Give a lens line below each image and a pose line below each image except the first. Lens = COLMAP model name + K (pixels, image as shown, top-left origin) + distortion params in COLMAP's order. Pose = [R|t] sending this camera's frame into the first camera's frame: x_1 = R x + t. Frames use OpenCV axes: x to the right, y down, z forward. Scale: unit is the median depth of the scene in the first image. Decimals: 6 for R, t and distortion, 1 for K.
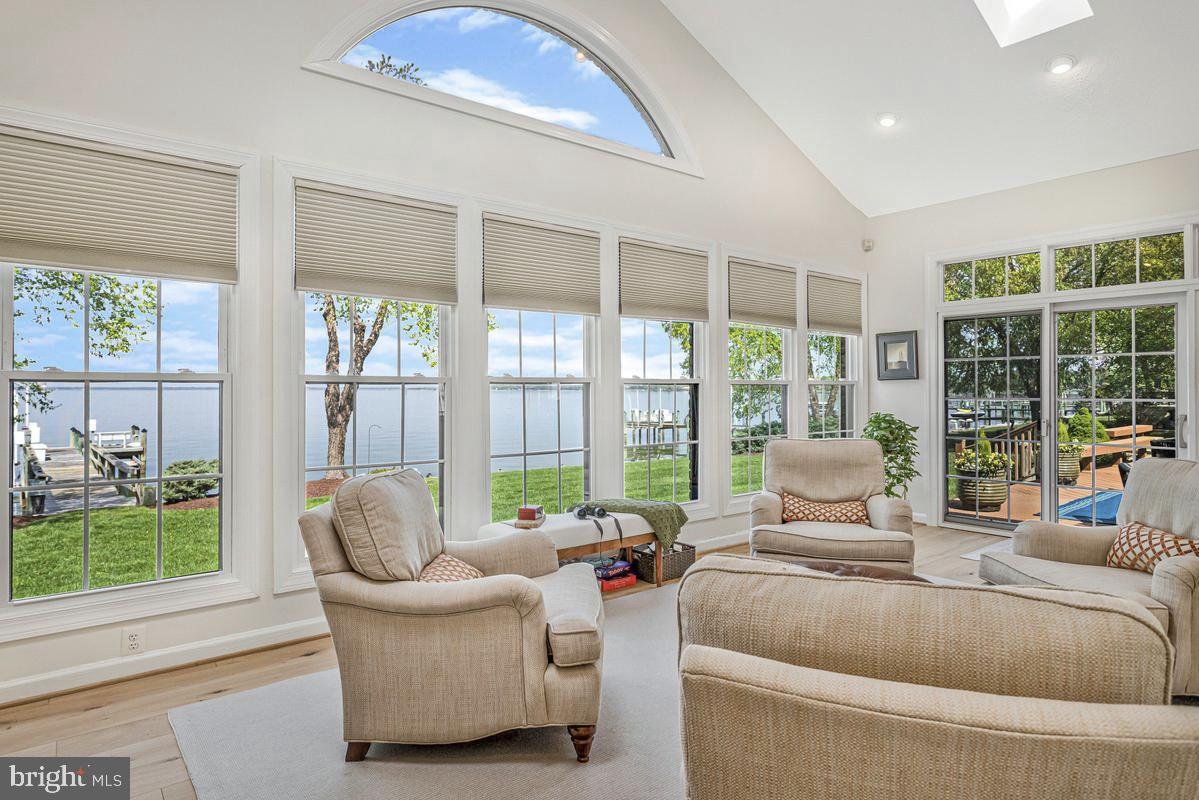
lens RADIAL K [[684.5, 0, 589.8], [0, 684.5, 395.7], [0, 0, 1]] dist [0.000427, 0.000997]
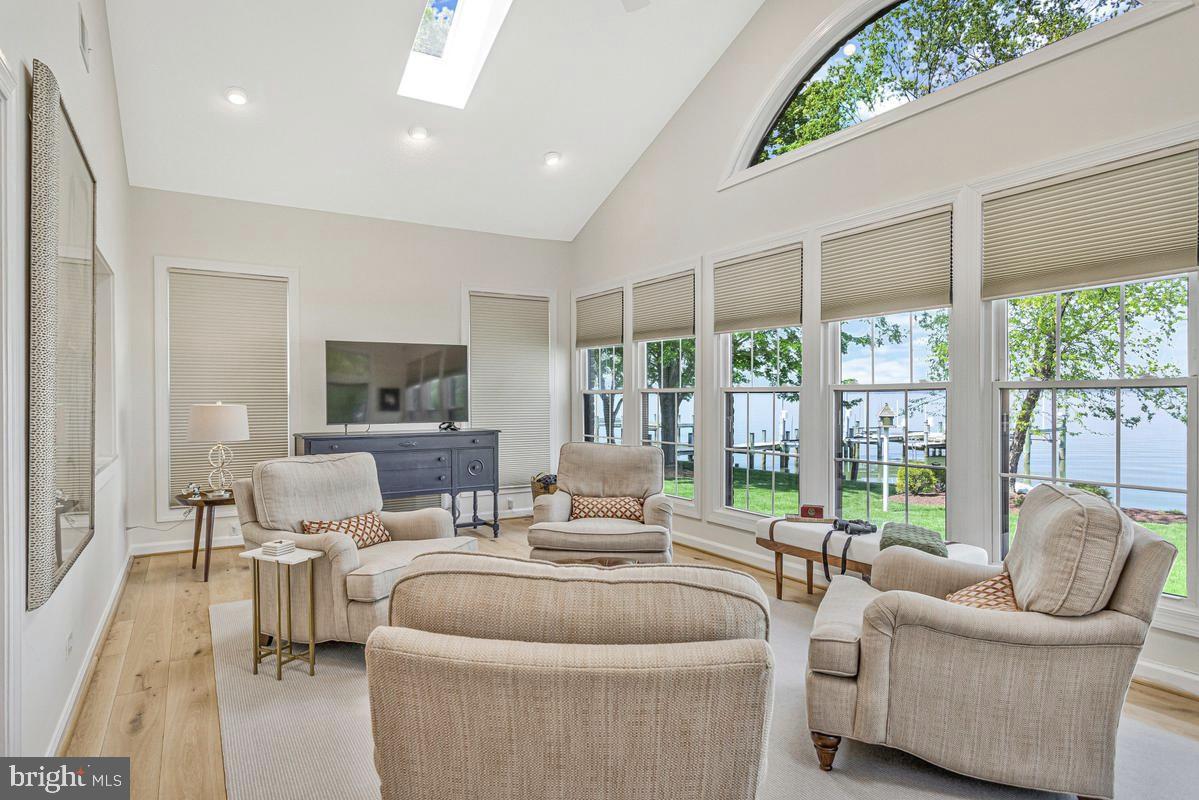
lens RADIAL K [[684.5, 0, 589.8], [0, 684.5, 395.7], [0, 0, 1]] dist [0.000427, 0.000997]
pose [[-0.141981, 0.001165, -0.989869, 0.945727], [-0.005228, 0.999984, 0.001927, -0.009977], [0.989856, 0.005449, -0.141973, 0.751032]]
